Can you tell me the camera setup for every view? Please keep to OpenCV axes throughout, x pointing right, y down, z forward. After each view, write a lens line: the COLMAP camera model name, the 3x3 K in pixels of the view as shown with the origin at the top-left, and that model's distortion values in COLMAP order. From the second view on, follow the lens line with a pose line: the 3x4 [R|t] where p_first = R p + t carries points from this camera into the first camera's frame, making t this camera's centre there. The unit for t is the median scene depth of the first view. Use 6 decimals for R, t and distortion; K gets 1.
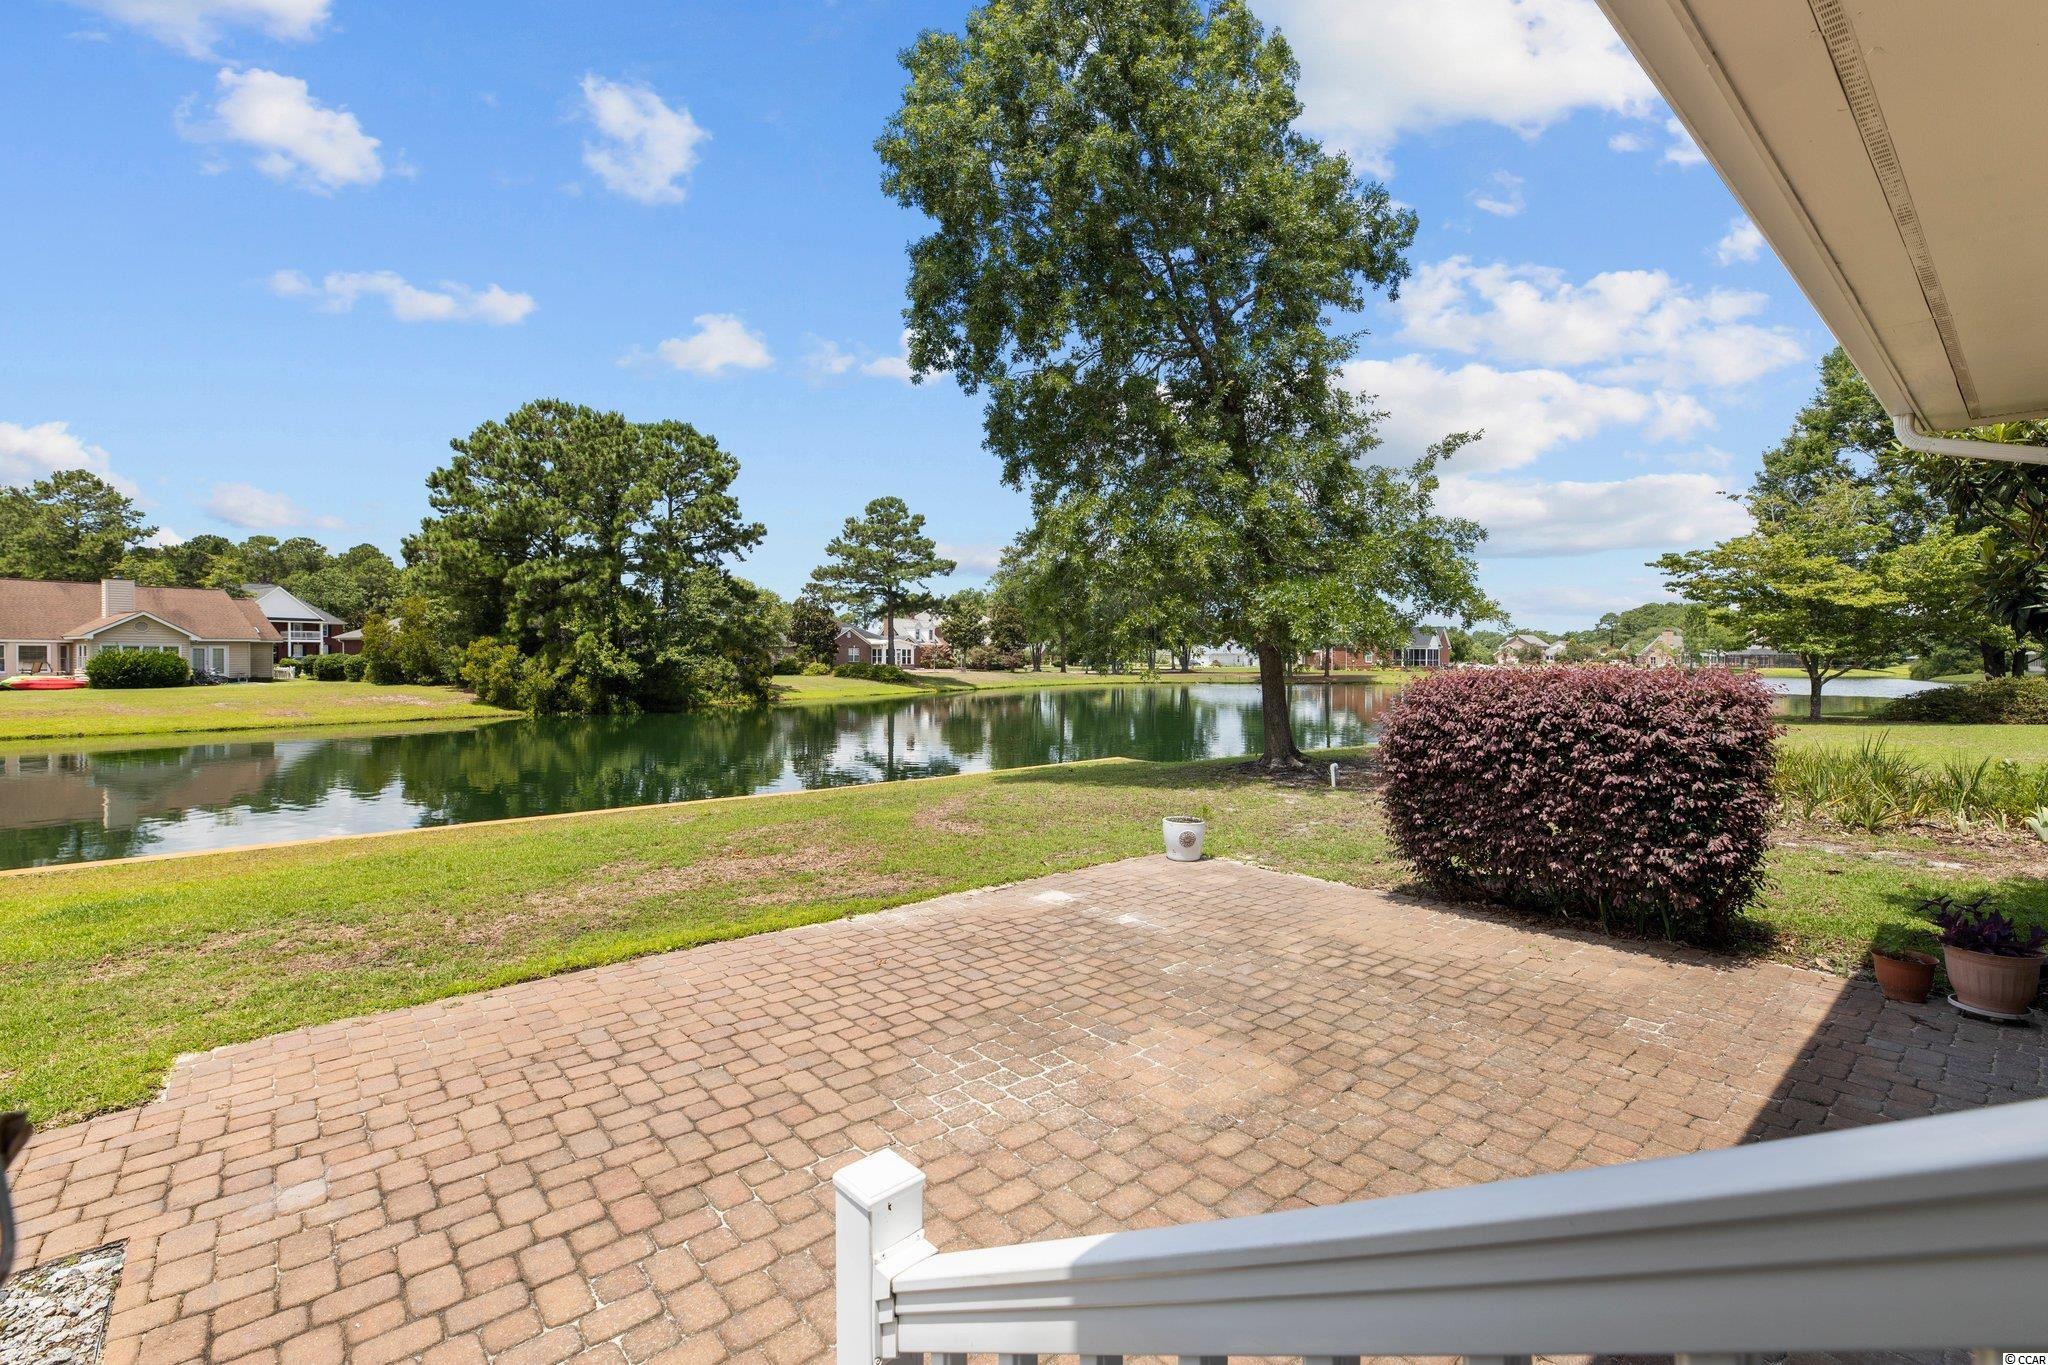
lens RADIAL K [[902.0, 0, 1028.3], [0, 902.0, 656.6], [0, 0, 1]] dist [0.002401, 0.000262]
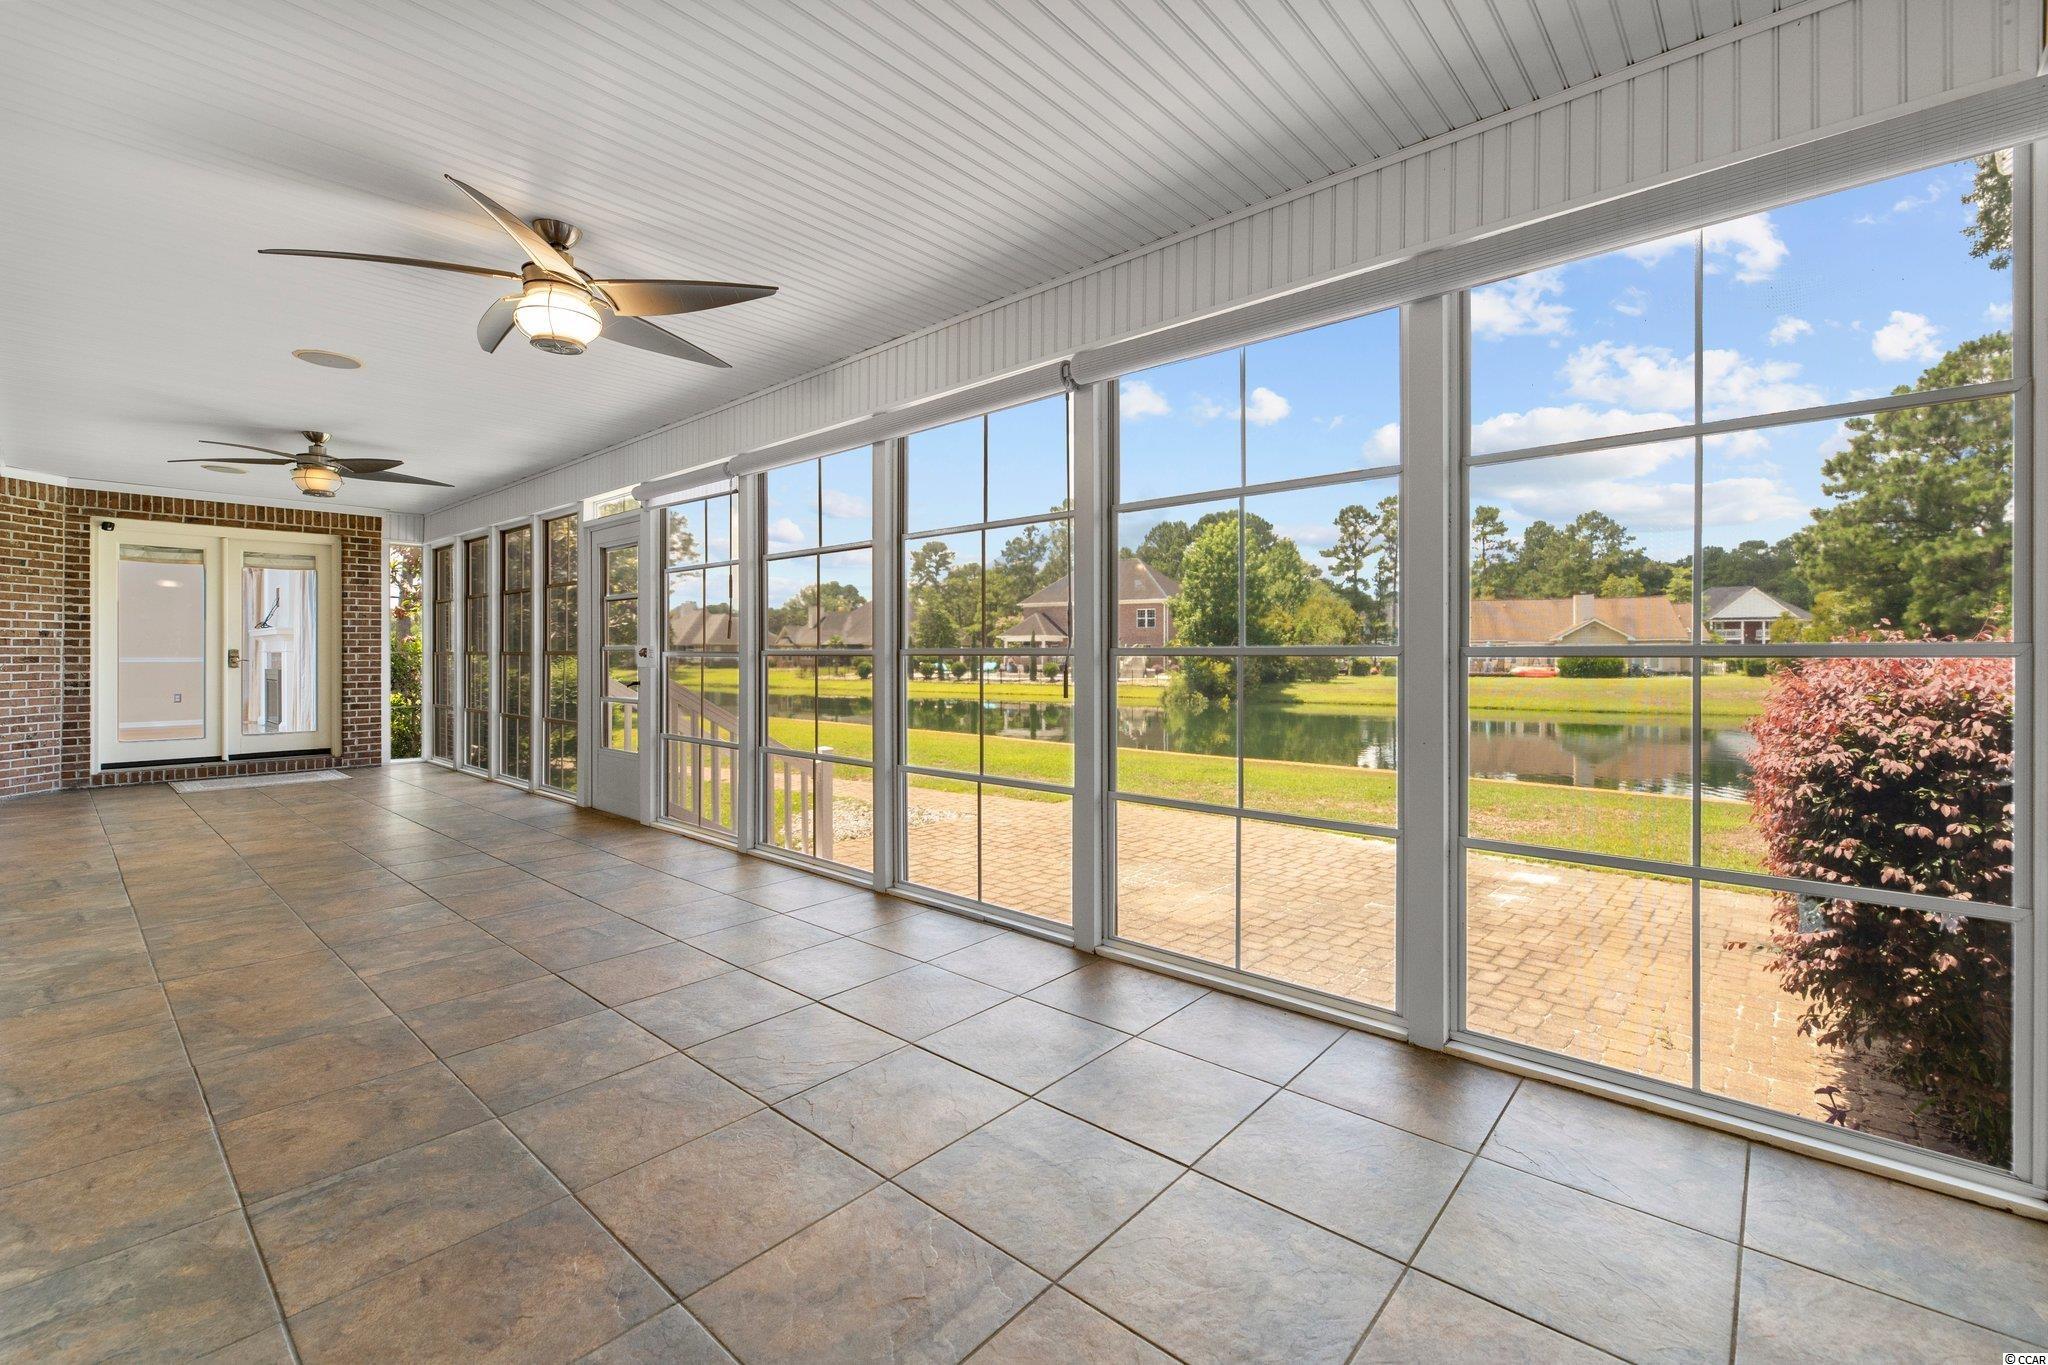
lens RADIAL K [[864.8, 0, 1027.9], [0, 864.8, 653.4], [0, 0, 1]] dist [0.000325, 0.000089]
pose [[0.128586, -0.001406, -0.991697, 0.137754], [0.000065, 0.999999, -0.001409, 0.002236], [0.991698, 0.000116, 0.128586, 0.045580]]
